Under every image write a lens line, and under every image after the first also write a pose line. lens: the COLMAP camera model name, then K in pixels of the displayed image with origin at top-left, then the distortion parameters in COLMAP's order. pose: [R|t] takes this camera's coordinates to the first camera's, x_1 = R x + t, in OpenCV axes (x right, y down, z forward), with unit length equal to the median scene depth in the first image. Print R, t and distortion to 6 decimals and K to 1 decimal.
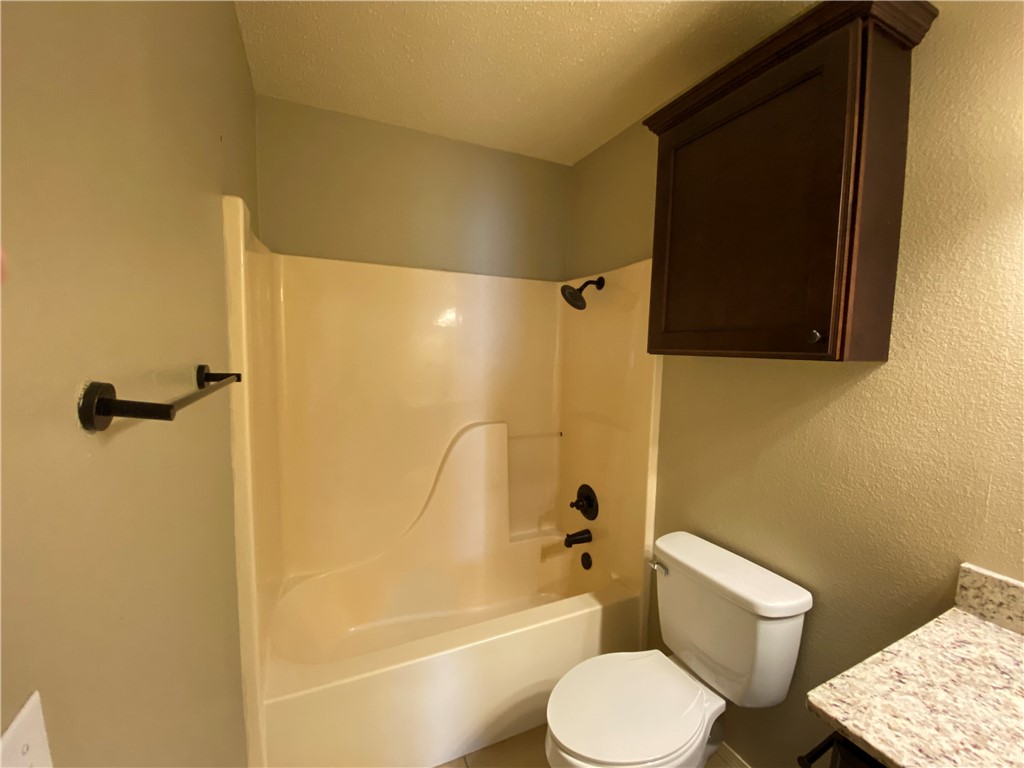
lens RADIAL K [[415.5, 0, 512.0], [0, 415.5, 384.0], [0, 0, 1]] dist [0.061180, -0.037858]
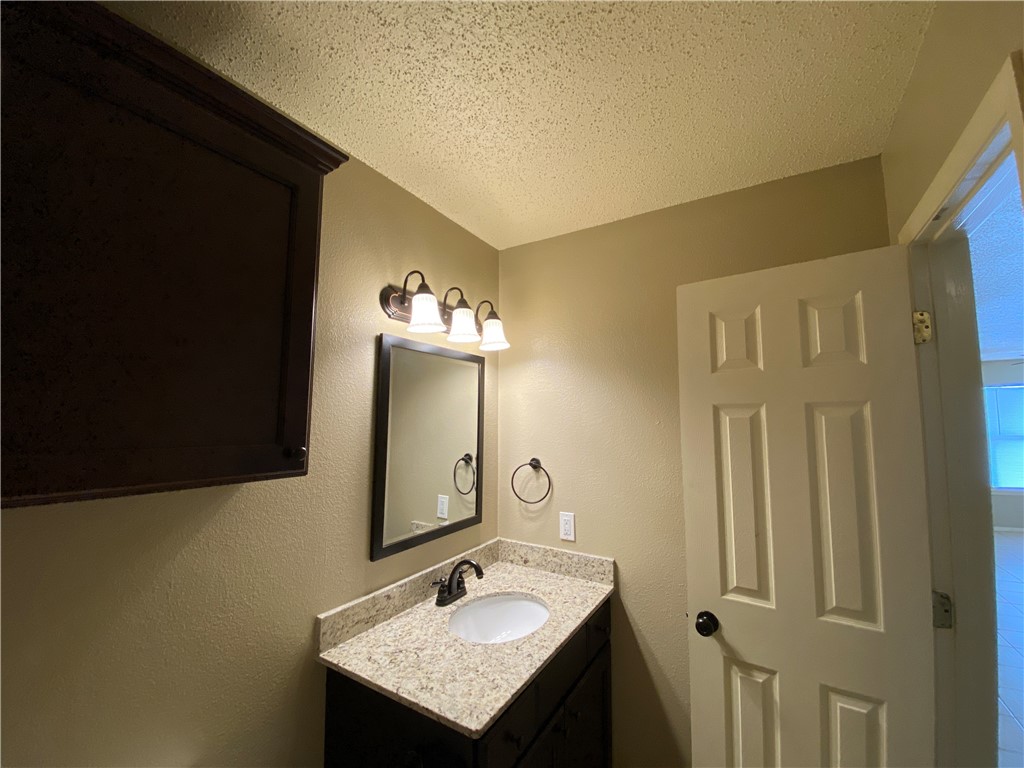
lens RADIAL K [[415.5, 0, 512.0], [0, 415.5, 384.0], [0, 0, 1]] dist [0.061180, -0.037858]
pose [[-0.556974, 0.046692, 0.829216, -0.351160], [0.053758, 0.998352, -0.020107, -0.212413], [-0.828788, 0.033378, -0.558566, 1.074366]]
